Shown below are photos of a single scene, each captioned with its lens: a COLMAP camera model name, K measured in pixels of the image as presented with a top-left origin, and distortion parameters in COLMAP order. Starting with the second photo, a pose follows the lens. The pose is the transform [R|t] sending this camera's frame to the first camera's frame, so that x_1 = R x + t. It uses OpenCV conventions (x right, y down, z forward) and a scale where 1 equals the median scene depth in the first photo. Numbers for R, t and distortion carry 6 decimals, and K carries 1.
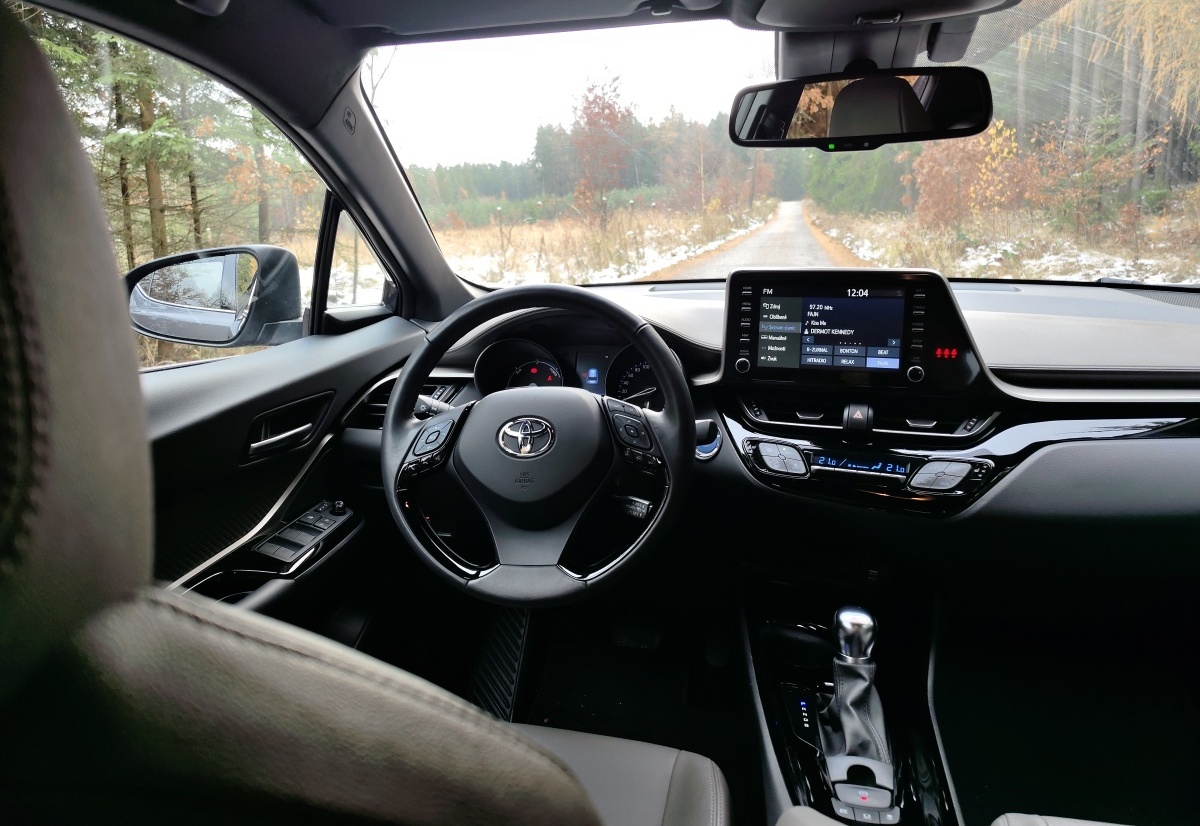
lens RADIAL K [[830.5, 0, 596.0], [0, 830.5, 364.5], [0, 0, 1]] dist [0.046605, -0.047202]
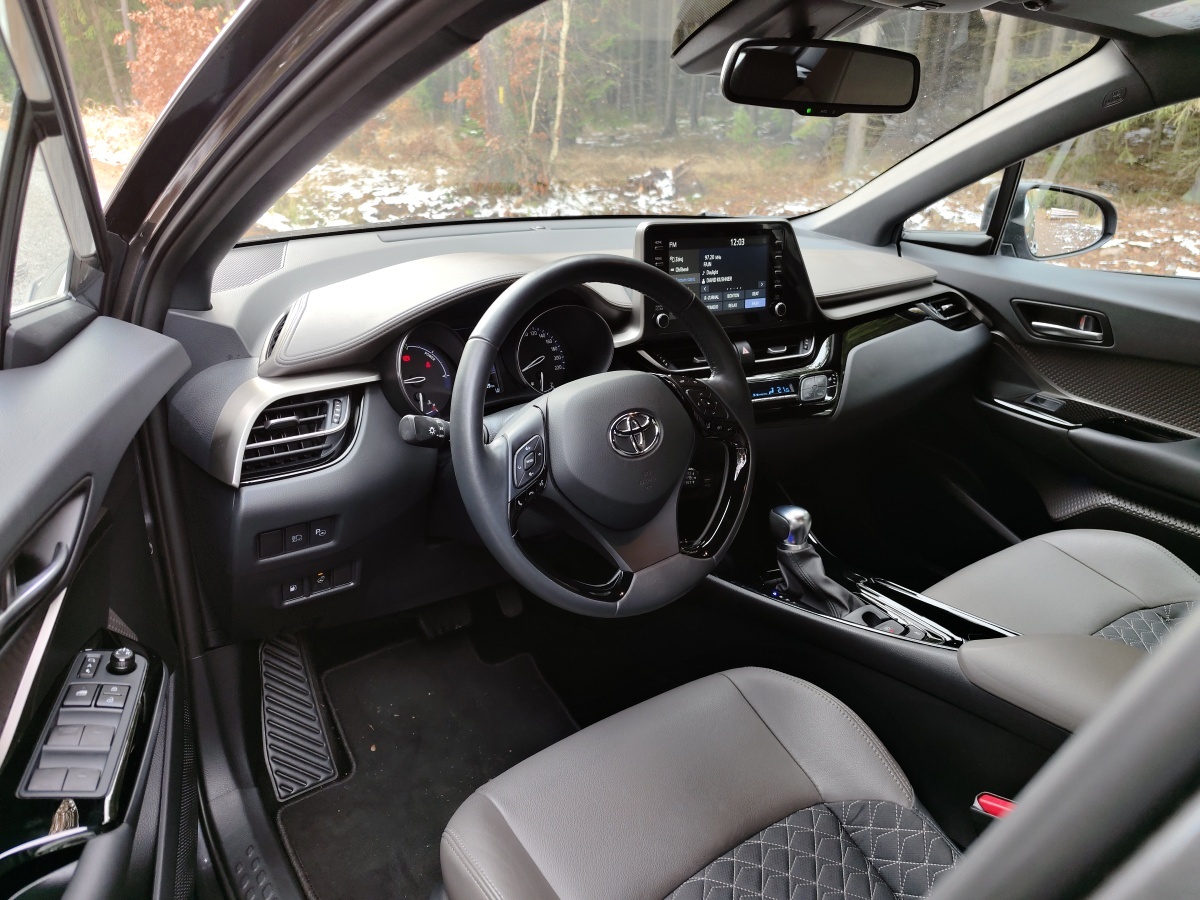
lens RADIAL K [[839.7, 0, 600.0], [0, 839.7, 450.0], [0, 0, 1]] dist [0.001354, 0.070509]
pose [[0.644716, -0.242086, 0.725076, -0.658957], [0.090842, 0.966071, 0.241775, -0.101355], [-0.759005, -0.090010, 0.644833, 0.374241]]
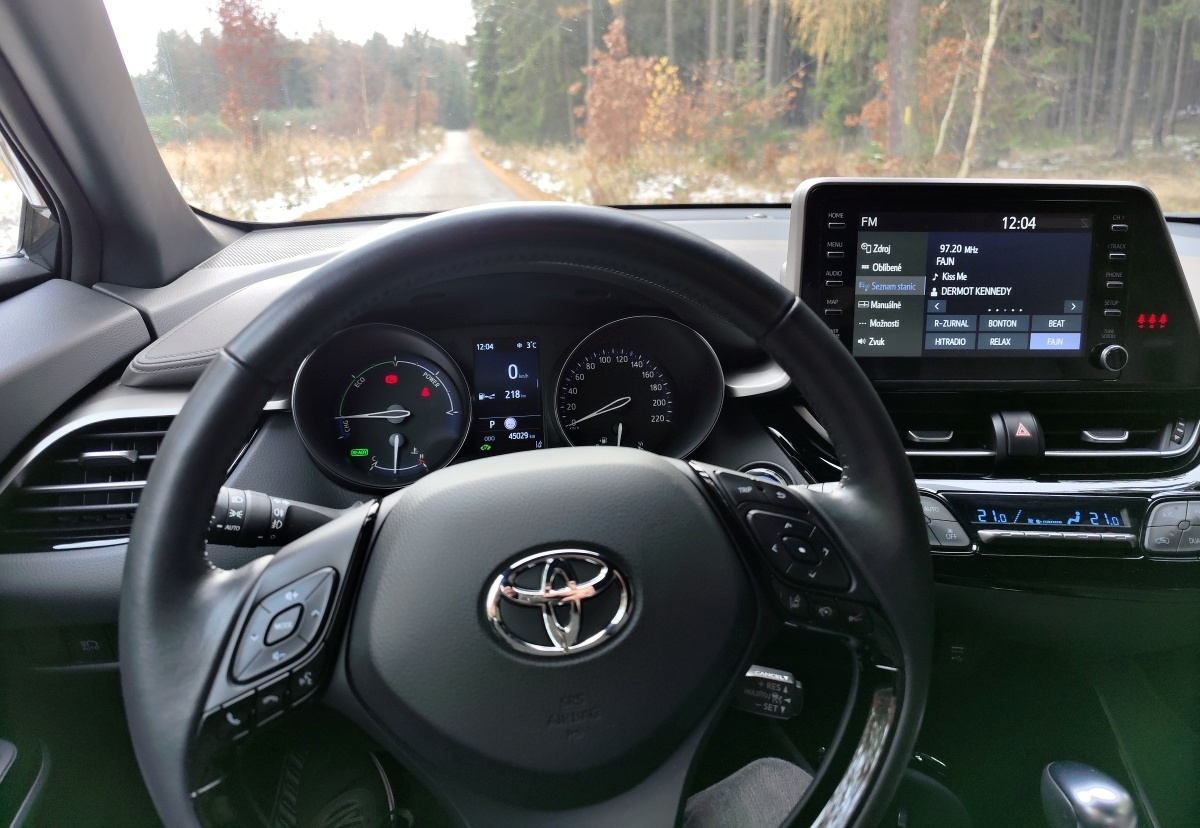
lens RADIAL K [[830.5, 0, 596.0], [0, 830.5, 365.5], [0, 0, 1]] dist [0.046605, -0.047202]
pose [[0.923752, -0.071869, 0.376189, -0.177851], [0.041577, 0.995249, 0.088043, -0.048611], [-0.380729, -0.065689, 0.922350, 0.543934]]
